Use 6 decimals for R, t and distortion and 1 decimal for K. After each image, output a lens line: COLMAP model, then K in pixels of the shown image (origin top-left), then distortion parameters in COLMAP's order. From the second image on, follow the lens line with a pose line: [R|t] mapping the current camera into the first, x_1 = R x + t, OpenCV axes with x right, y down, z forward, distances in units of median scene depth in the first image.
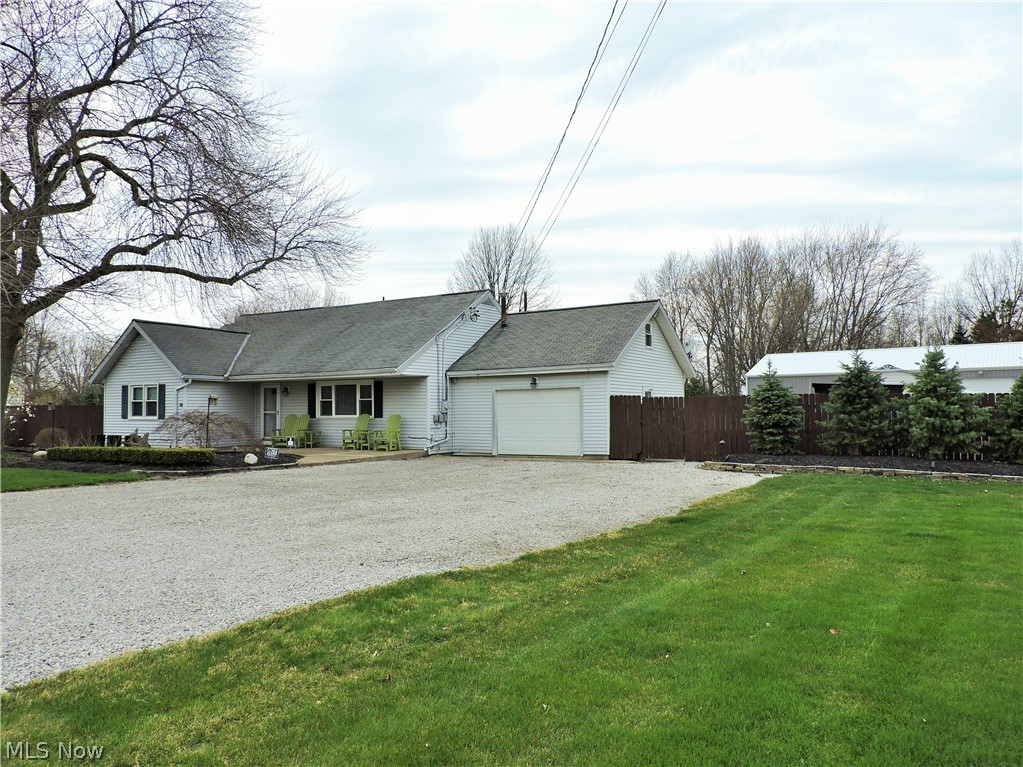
lens RADIAL K [[787.4, 0, 509.4], [0, 787.4, 398.0], [0, 0, 1]] dist [-0.007661, 0.000600]
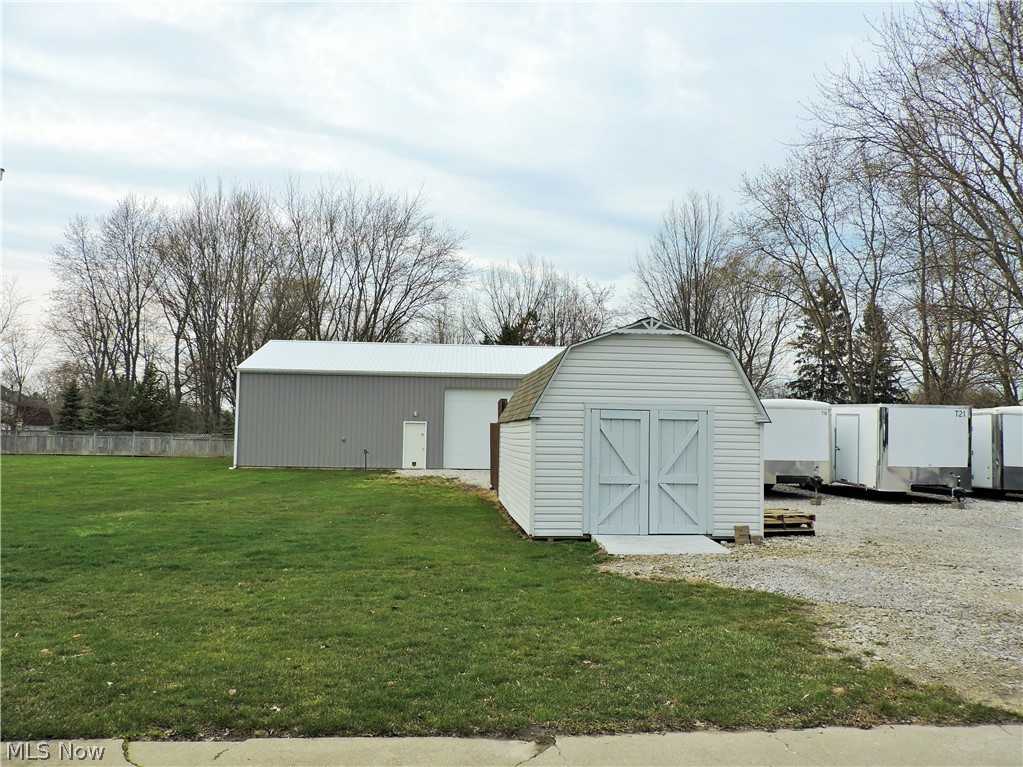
lens RADIAL K [[787.4, 0, 509.4], [0, 787.4, 398.0], [0, 0, 1]] dist [-0.007661, 0.000600]
pose [[0.797804, 0.057666, 0.600153, 0.073294], [-0.038933, 0.998265, -0.044163, 0.008870], [-0.601658, 0.011868, 0.798665, 0.272307]]
